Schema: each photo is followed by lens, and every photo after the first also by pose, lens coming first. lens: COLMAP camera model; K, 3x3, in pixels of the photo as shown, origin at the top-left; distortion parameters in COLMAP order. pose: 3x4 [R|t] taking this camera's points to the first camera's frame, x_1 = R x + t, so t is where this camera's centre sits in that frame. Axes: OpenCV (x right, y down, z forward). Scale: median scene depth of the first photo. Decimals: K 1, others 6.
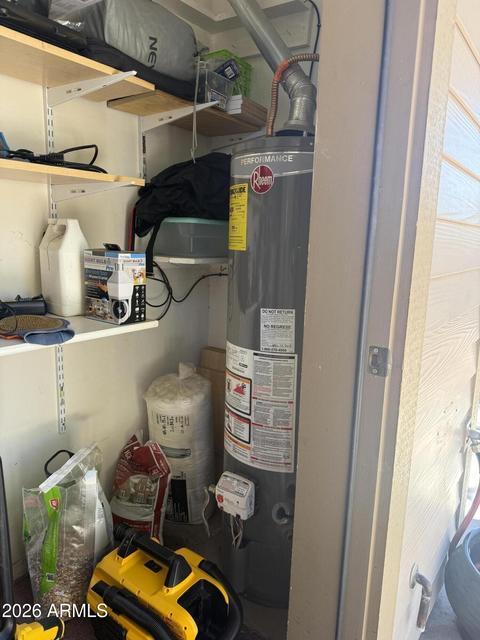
lens RADIAL K [[455.5, 0, 240.0], [0, 455.5, 320.0], [0, 0, 1]] dist [-0.005719, -0.000571]
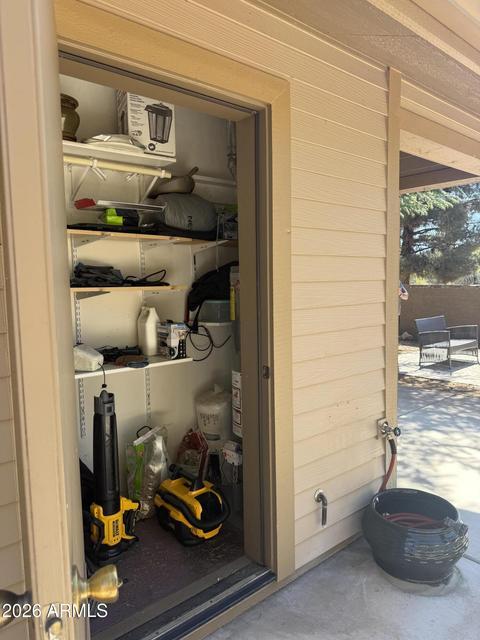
lens RADIAL K [[454.9, 0, 240.0], [0, 454.9, 320.0], [0, 0, 1]] dist [0.082676, -0.110808]
pose [[0.971301, -0.029616, -0.236001, 0.480062], [0.005992, 0.994950, -0.100197, 0.037846], [0.237777, 0.095907, 0.966573, -0.847528]]
